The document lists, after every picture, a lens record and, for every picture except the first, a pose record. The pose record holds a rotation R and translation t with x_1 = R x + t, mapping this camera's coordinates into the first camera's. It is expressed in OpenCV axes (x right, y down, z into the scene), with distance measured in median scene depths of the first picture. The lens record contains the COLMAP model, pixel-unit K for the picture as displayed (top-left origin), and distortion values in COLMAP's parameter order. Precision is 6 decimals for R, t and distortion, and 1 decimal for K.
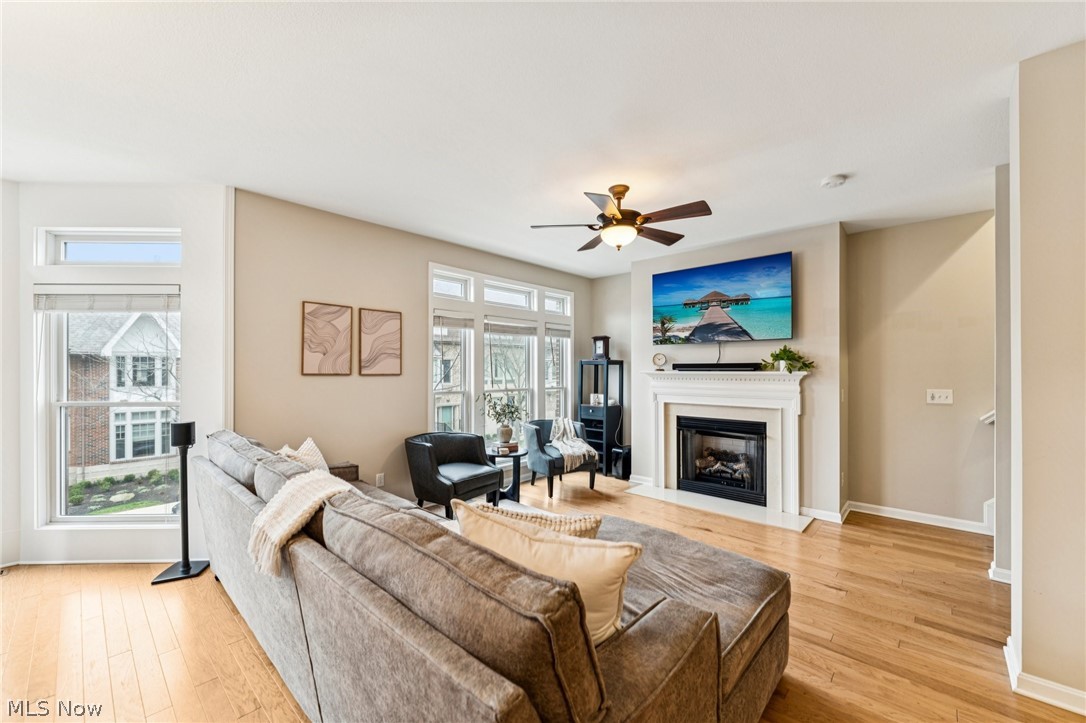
lens RADIAL K [[432.4, 0, 540.1], [0, 432.4, 368.2], [0, 0, 1]] dist [-0.002948, 0.000013]
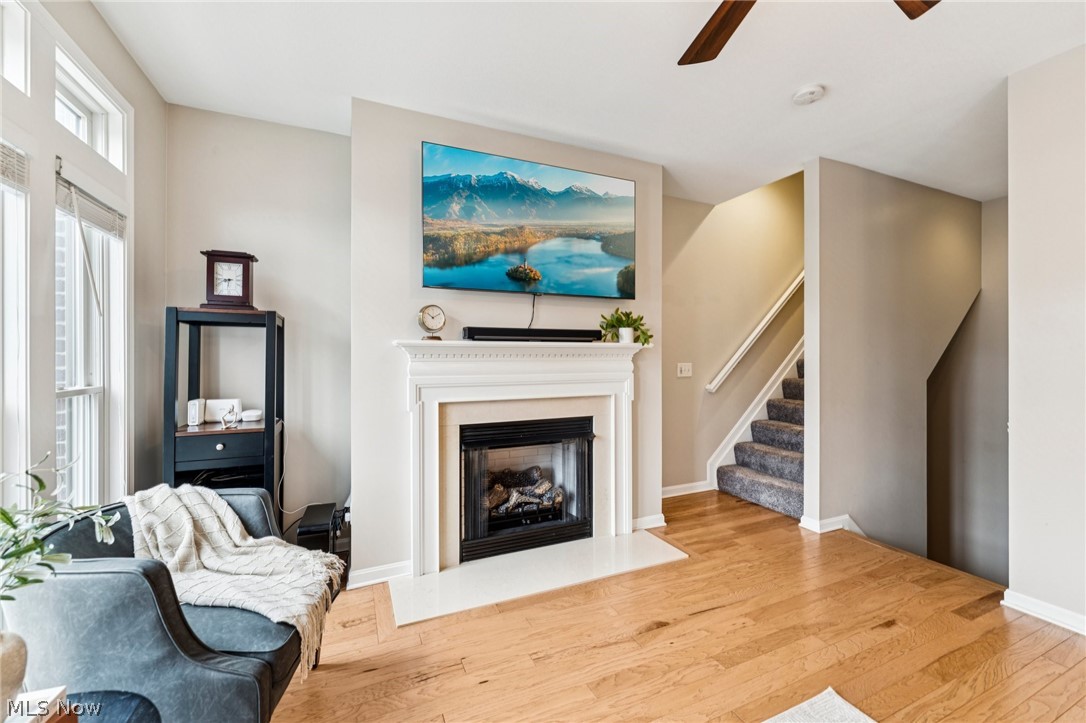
lens RADIAL K [[439.0, 0, 544.9], [0, 439.0, 359.5], [0, 0, 1]] dist [-0.000265, -0.000118]
pose [[0.389898, -0.009547, 0.920809, -0.167043], [-0.001699, 0.999937, 0.011087, 0.027041], [-0.920857, -0.005888, 0.389857, 0.829477]]
